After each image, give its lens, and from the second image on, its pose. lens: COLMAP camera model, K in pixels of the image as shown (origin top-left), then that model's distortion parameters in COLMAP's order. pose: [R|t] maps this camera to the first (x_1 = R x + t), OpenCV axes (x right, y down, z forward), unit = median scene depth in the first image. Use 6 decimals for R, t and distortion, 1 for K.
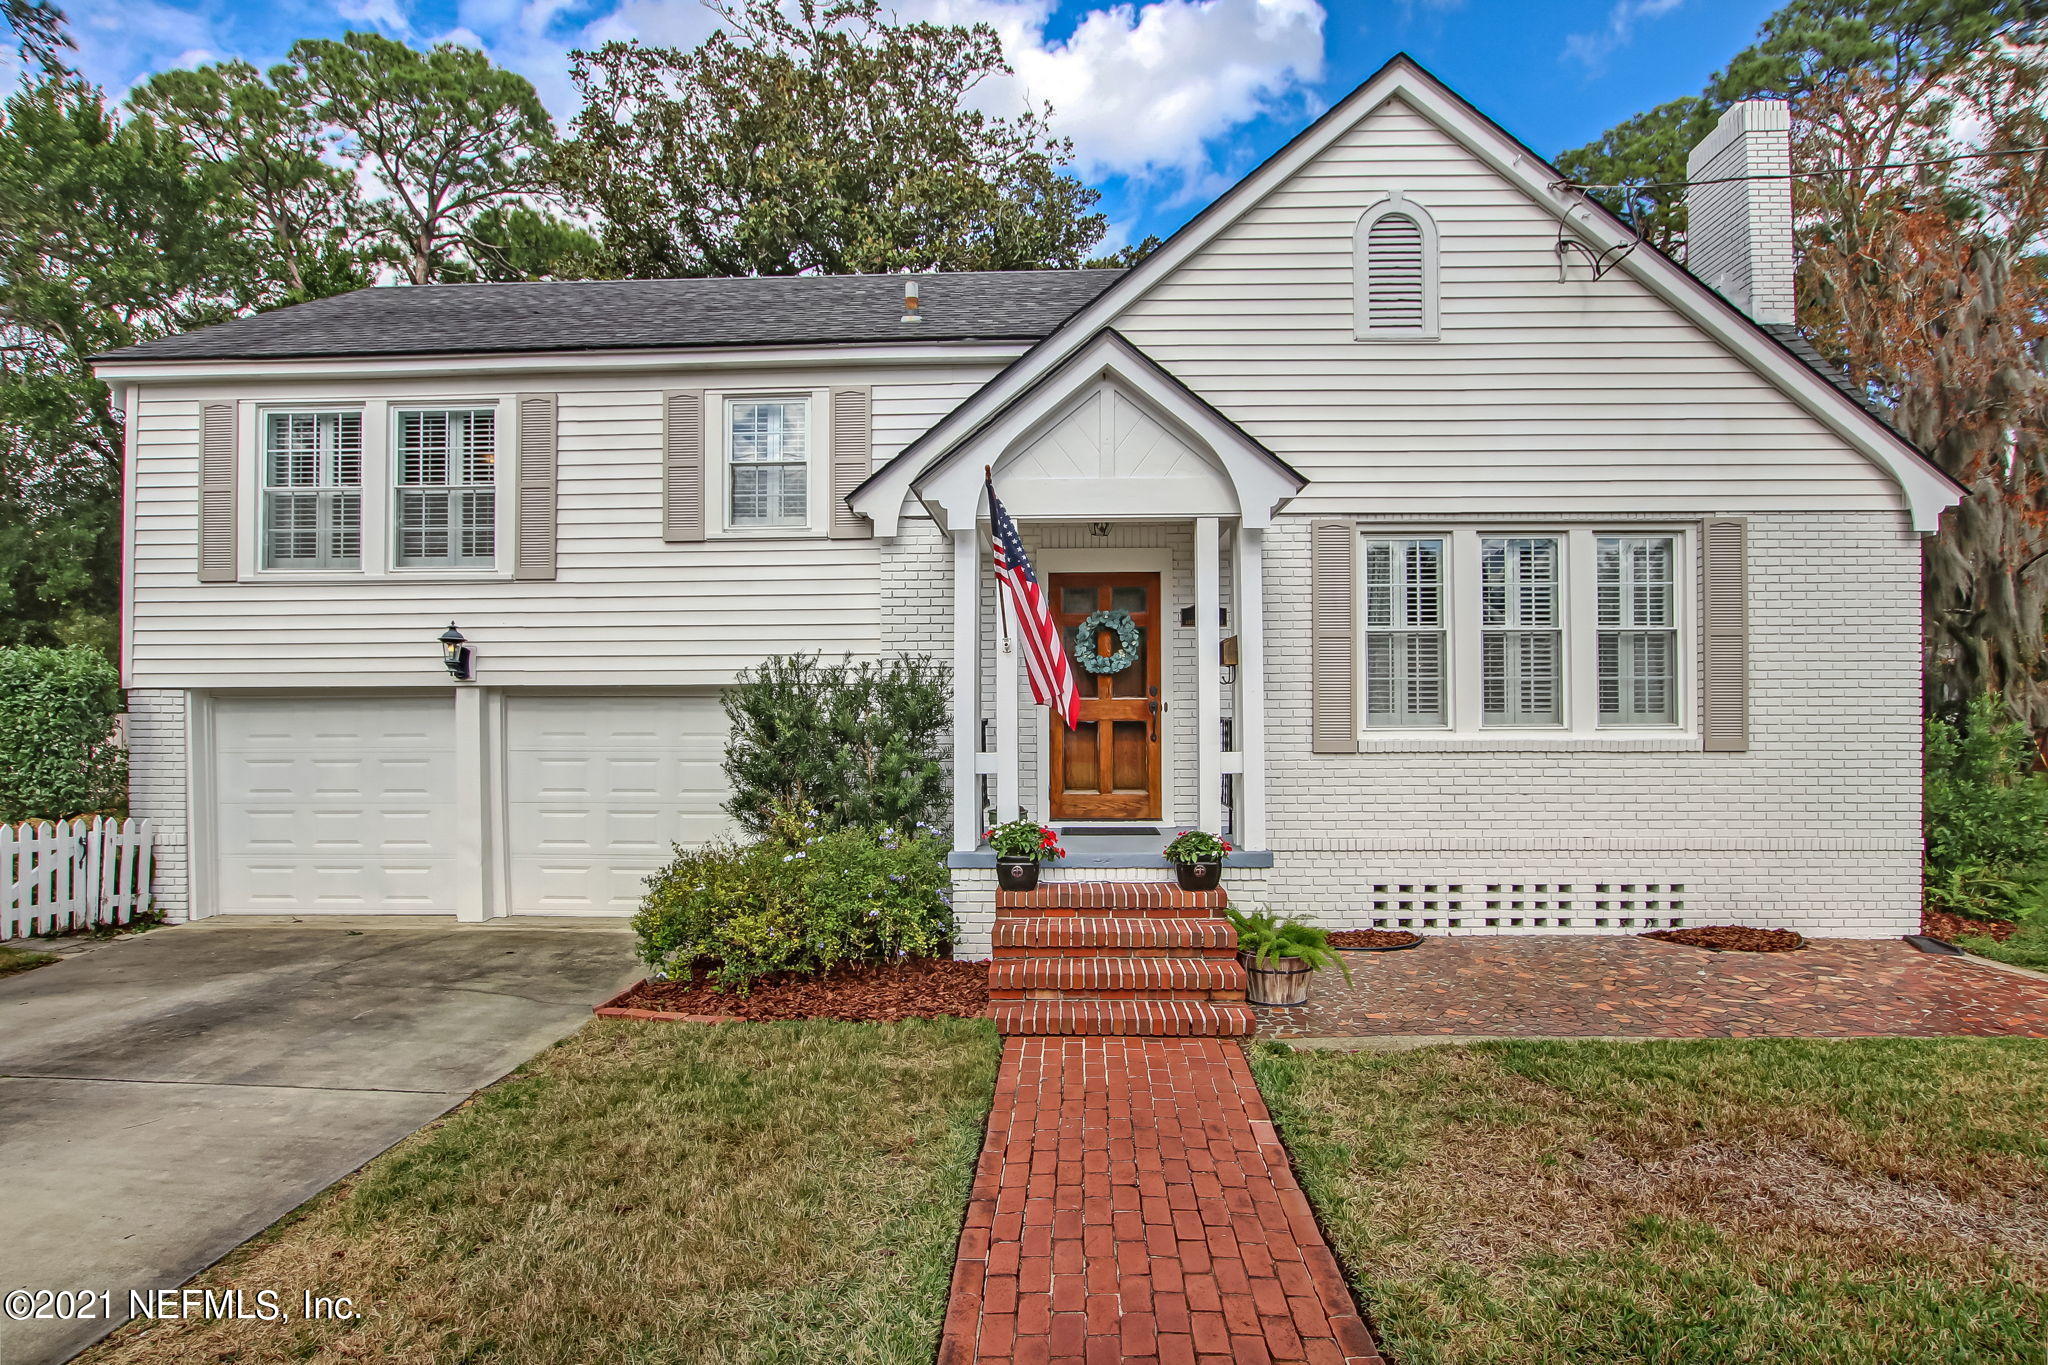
lens RADIAL K [[1105.5, 0, 1016.3], [0, 1105.5, 706.5], [0, 0, 1]] dist [-0.023811, 0.000233]
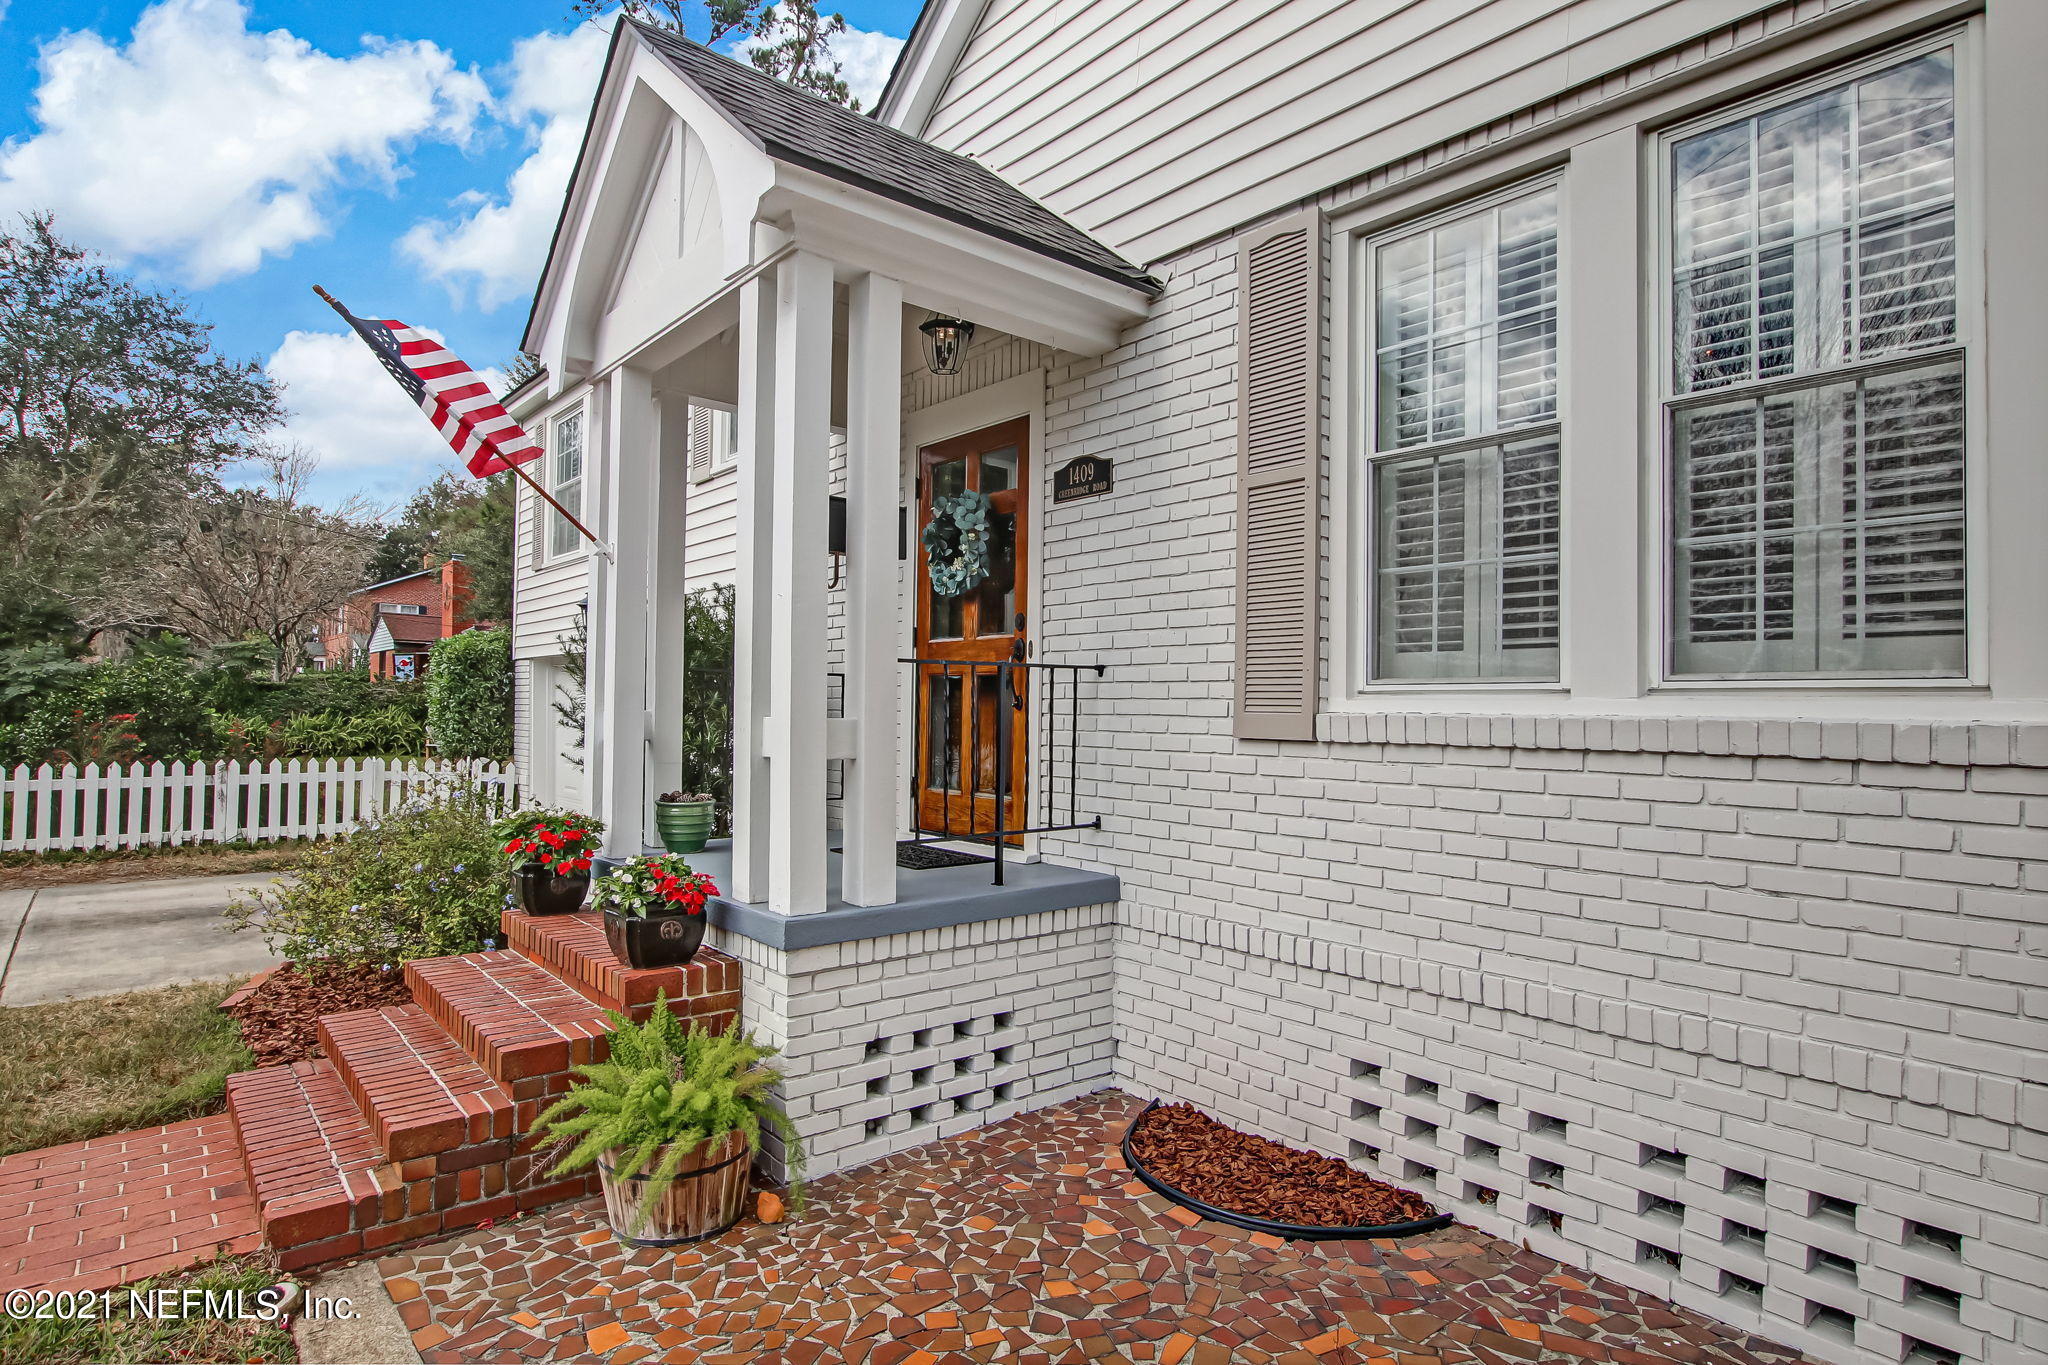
lens RADIAL K [[1100.0, 0, 1012.8], [0, 1100.0, 694.6], [0, 0, 1]] dist [0.003432, 0.000728]
pose [[0.656198, 0.001705, -0.754587, 0.557225], [-0.006524, 0.999973, -0.003414, 0.025275], [0.754561, 0.007163, 0.656191, 0.624640]]
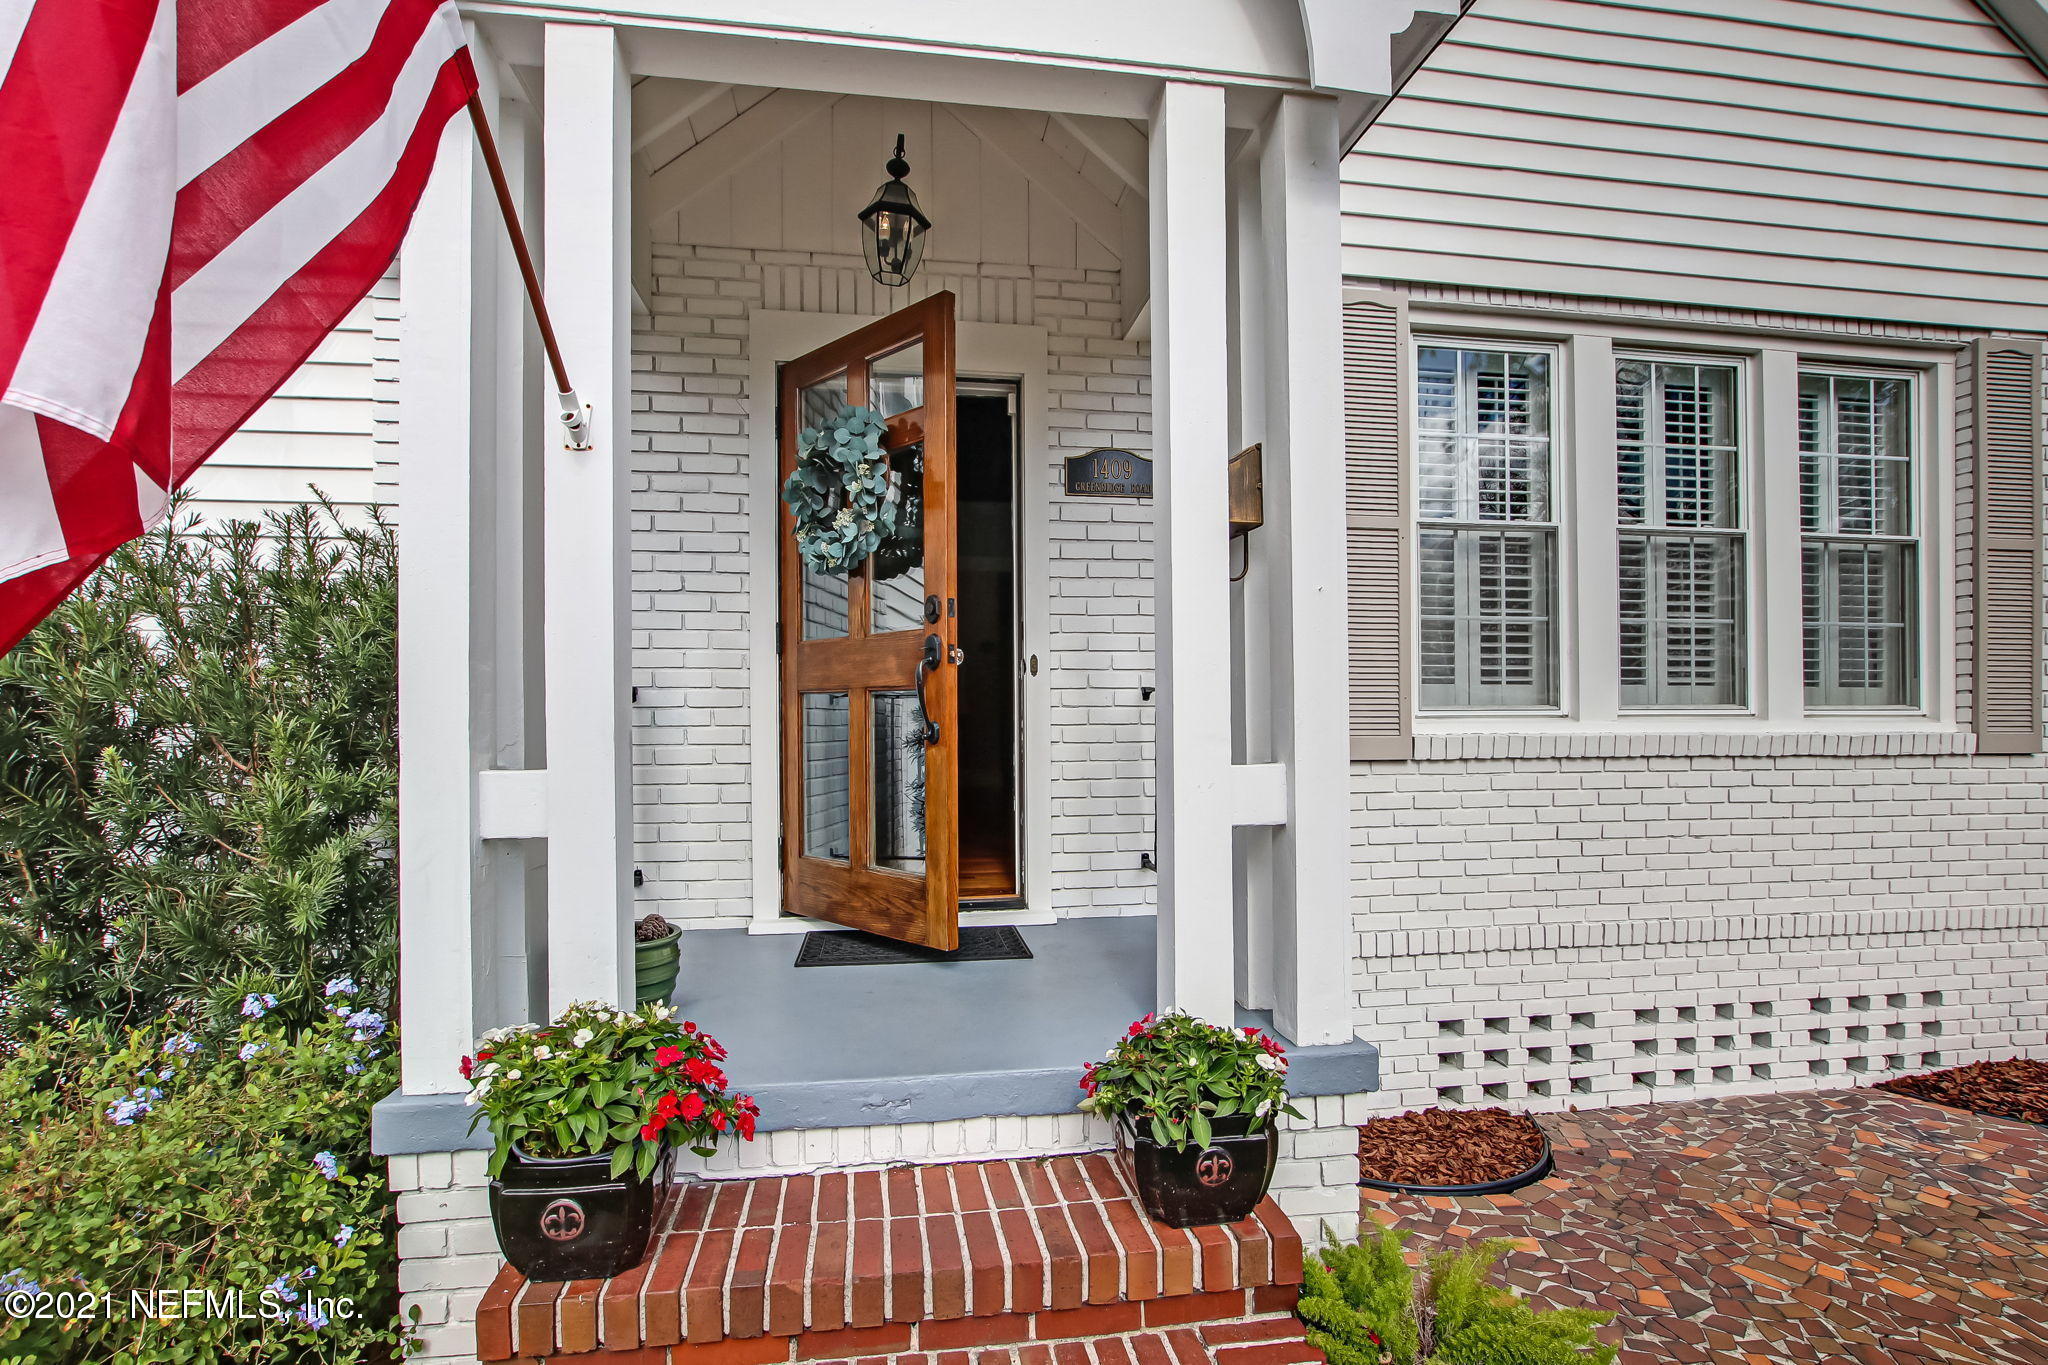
lens RADIAL K [[970.8, 0, 1013.3], [0, 970.8, 733.0], [0, 0, 1]] dist [-0.016857, -0.000755]
pose [[0.985387, -0.002116, 0.170315, 0.055011], [-0.000217, 0.999906, 0.013678, 0.023319], [-0.170328, -0.013515, 0.985295, 0.596898]]
